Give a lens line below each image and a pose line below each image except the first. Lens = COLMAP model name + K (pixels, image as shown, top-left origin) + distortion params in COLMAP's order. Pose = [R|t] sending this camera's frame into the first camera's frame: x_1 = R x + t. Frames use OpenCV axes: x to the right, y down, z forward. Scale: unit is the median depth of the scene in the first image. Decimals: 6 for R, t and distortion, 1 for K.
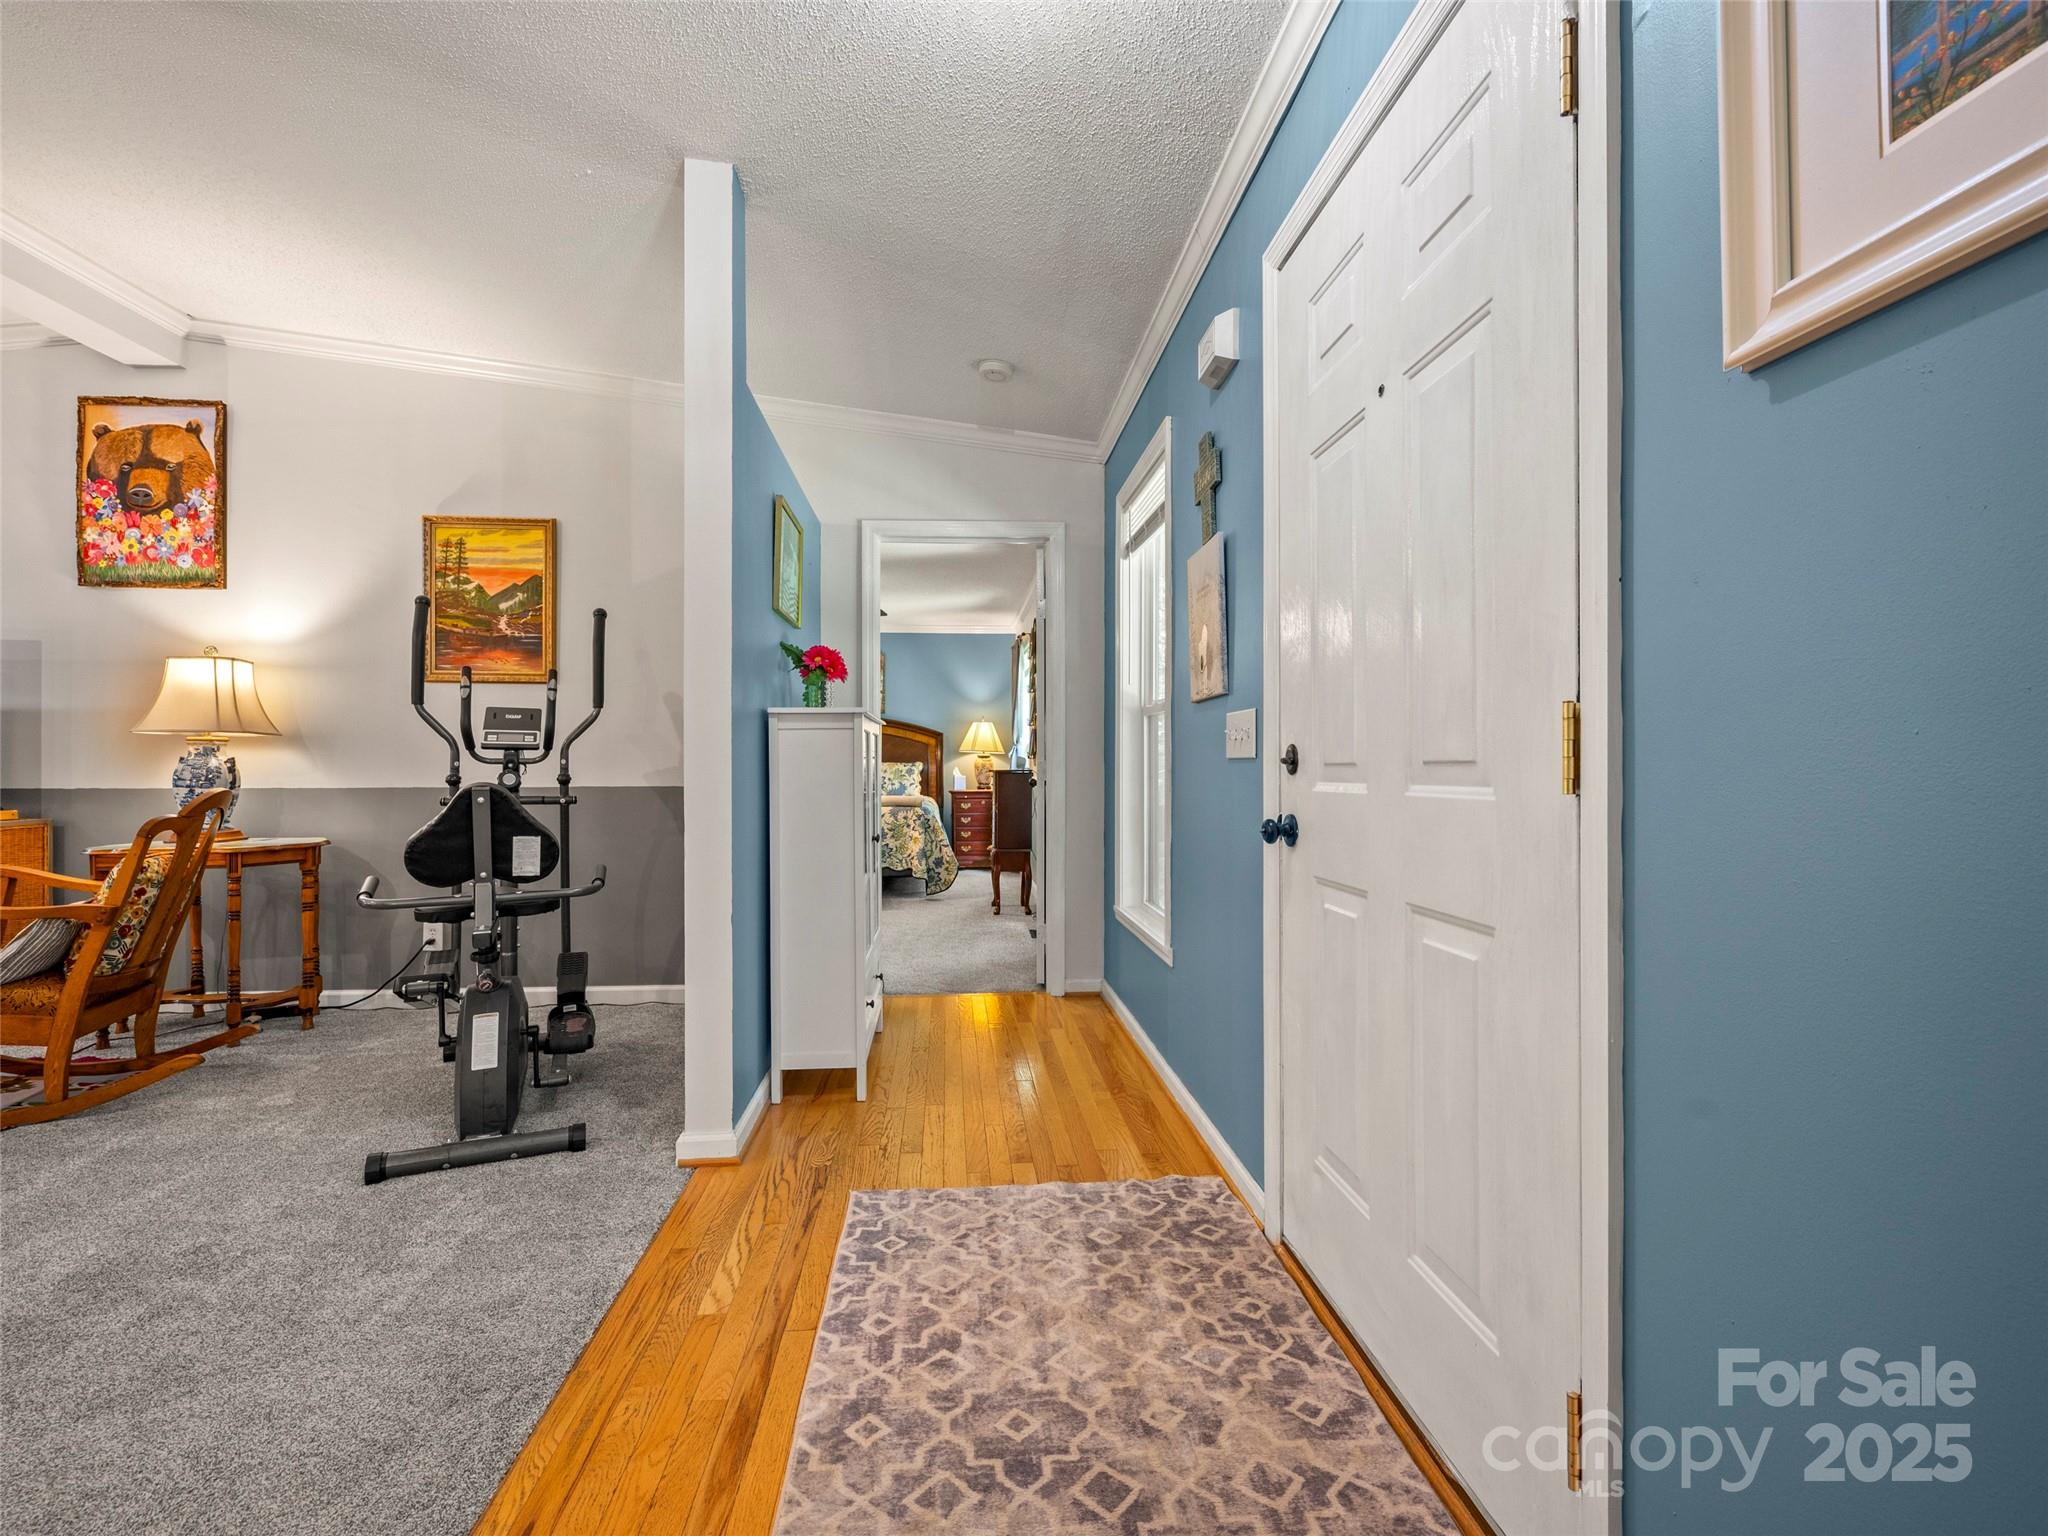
lens RADIAL K [[919.7, 0, 1028.2], [0, 919.7, 764.6], [0, 0, 1]] dist [0.001844, -0.000044]
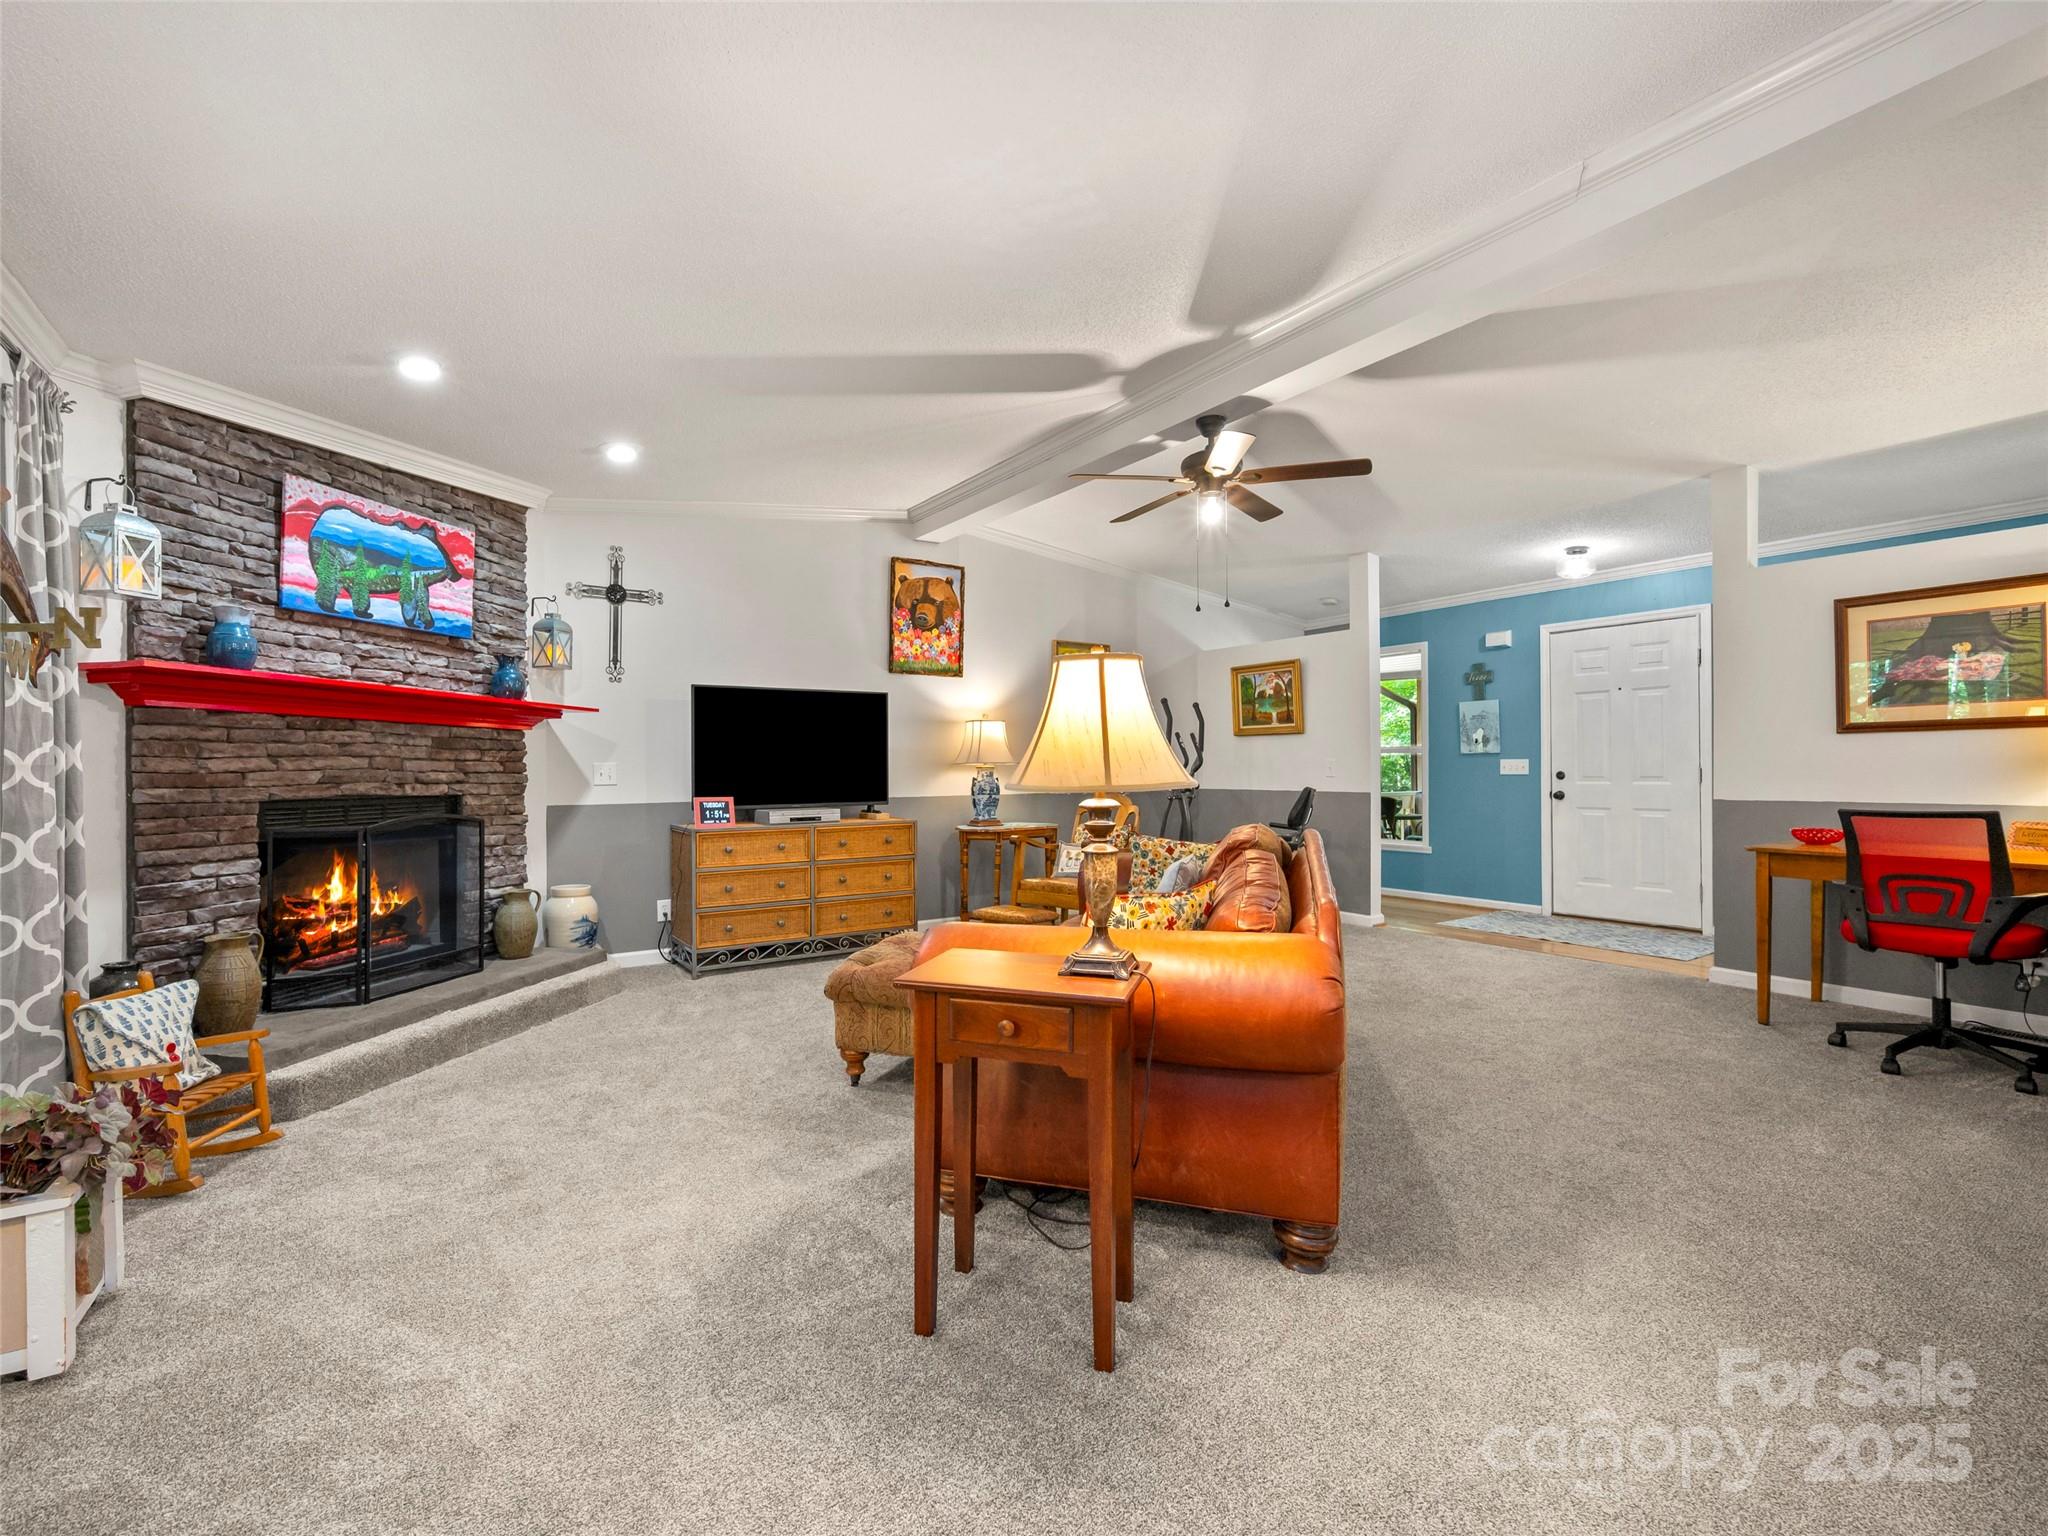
lens RADIAL K [[919.7, 0, 1028.2], [0, 919.7, 764.6], [0, 0, 1]] dist [0.001844, -0.000044]
pose [[0.862617, -0.004610, 0.505836, -1.727809], [0.008232, 0.999954, -0.004926, -0.024679], [-0.505790, 0.008413, 0.862616, -0.539215]]
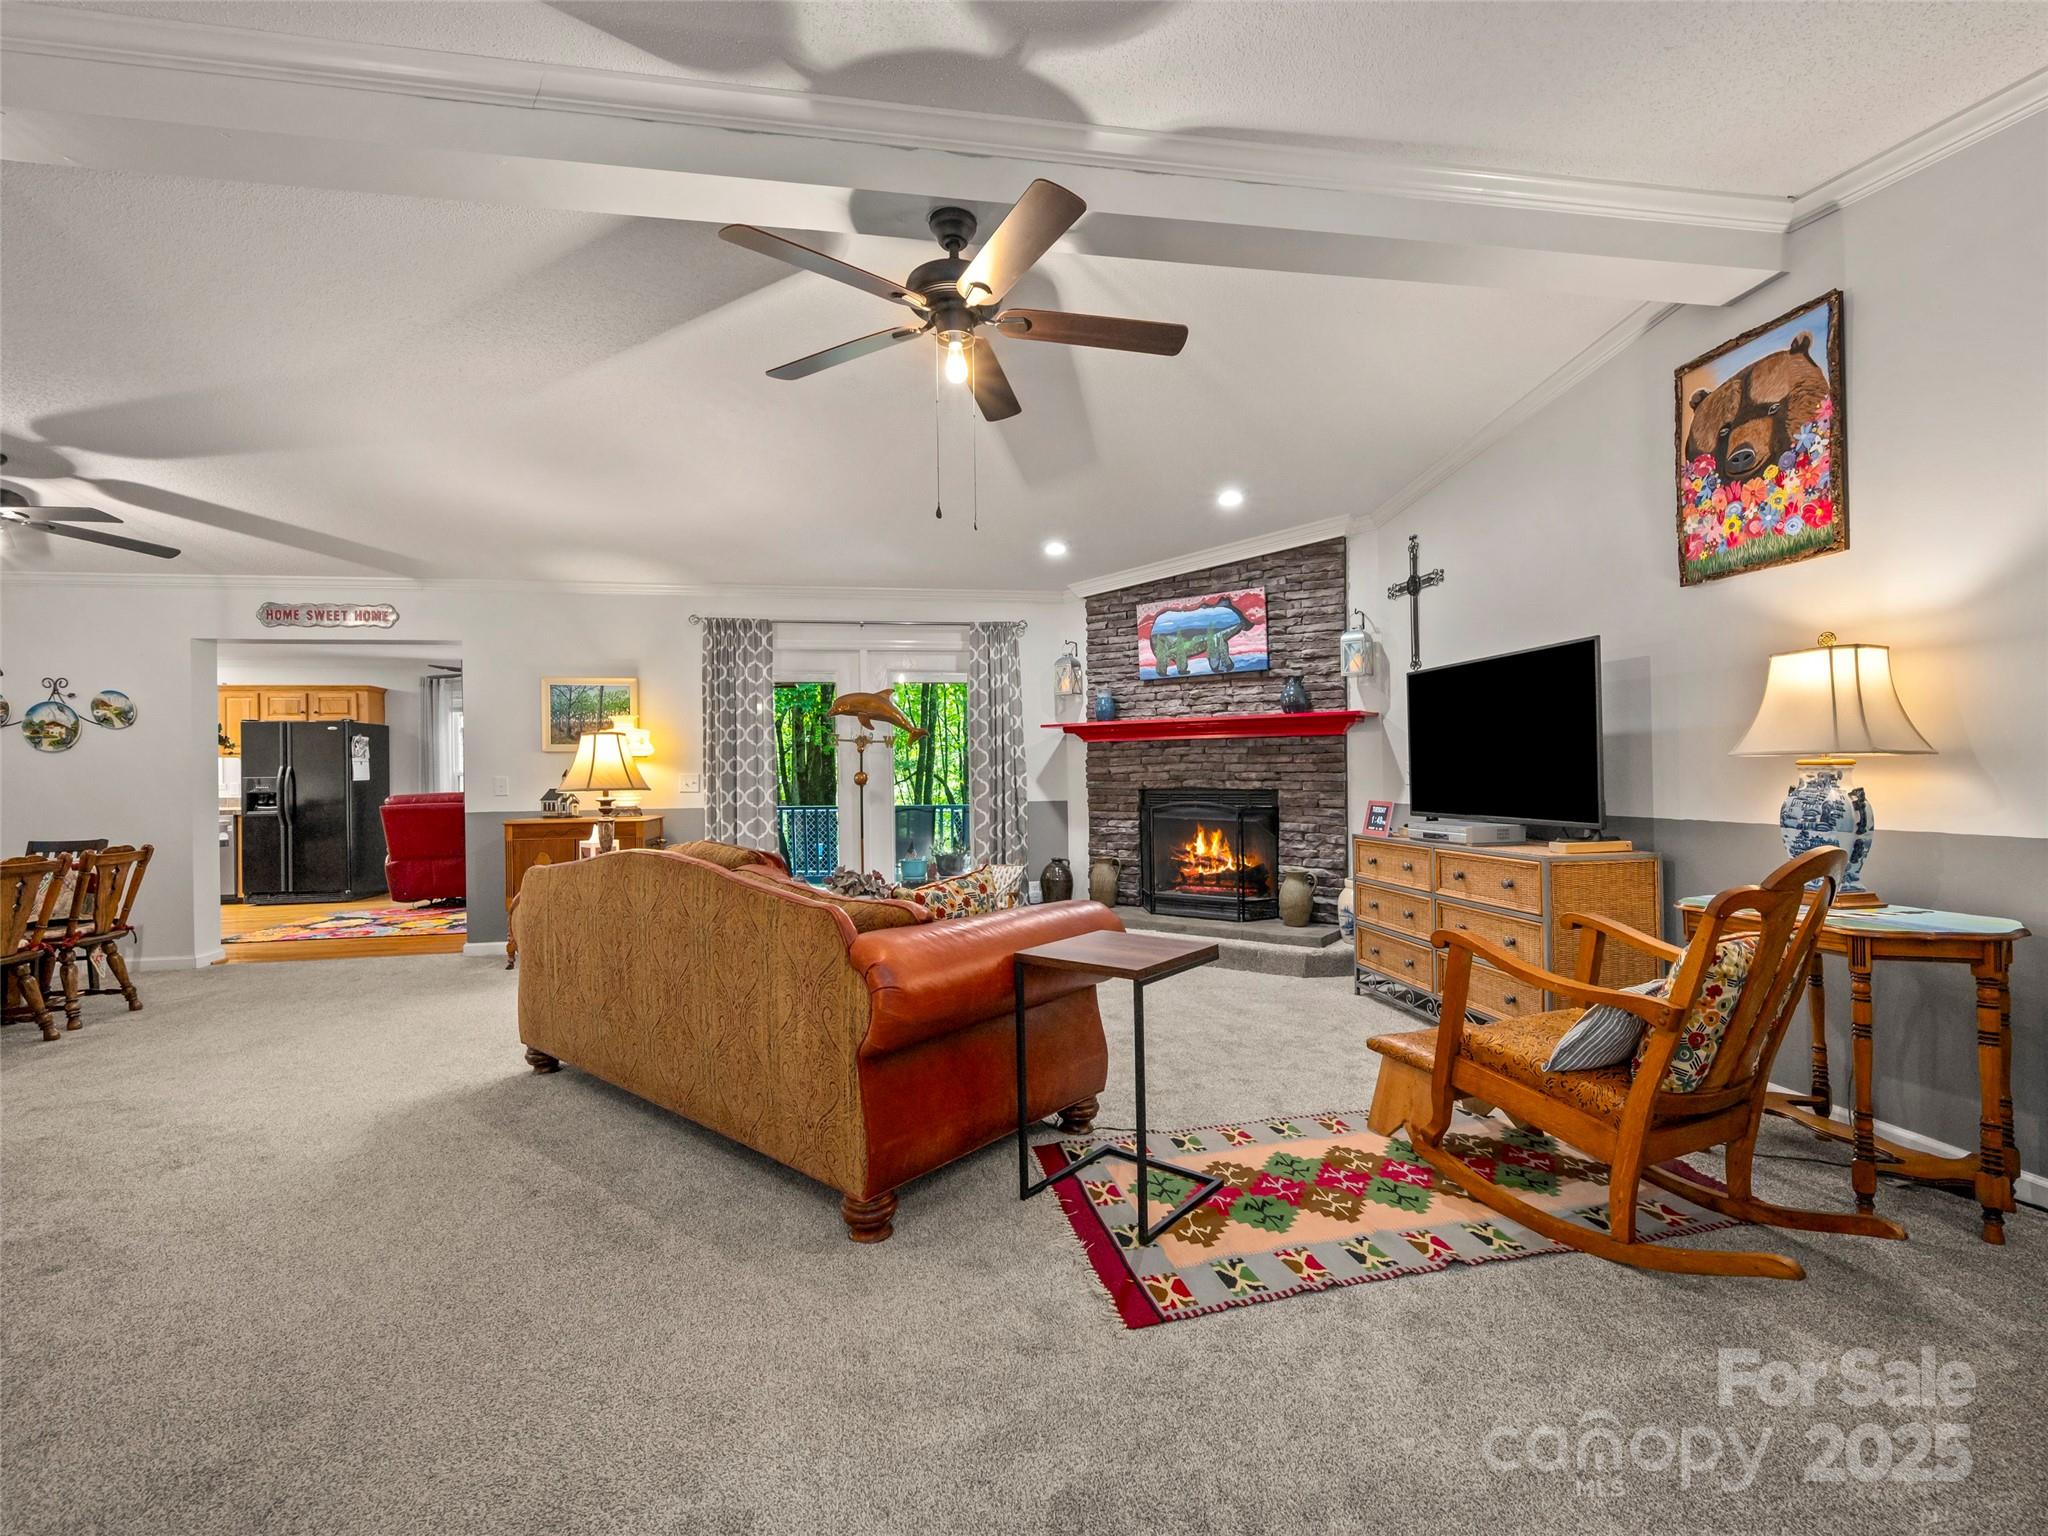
lens RADIAL K [[908.4, 0, 1019.0], [0, 908.4, 768.9], [0, 0, 1]] dist [-0.003515, -0.000201]
pose [[0.082601, -0.008881, -0.996543, -0.243494], [0.014989, 0.999858, -0.007668, -0.026629], [0.996470, -0.014304, 0.082723, 0.321087]]
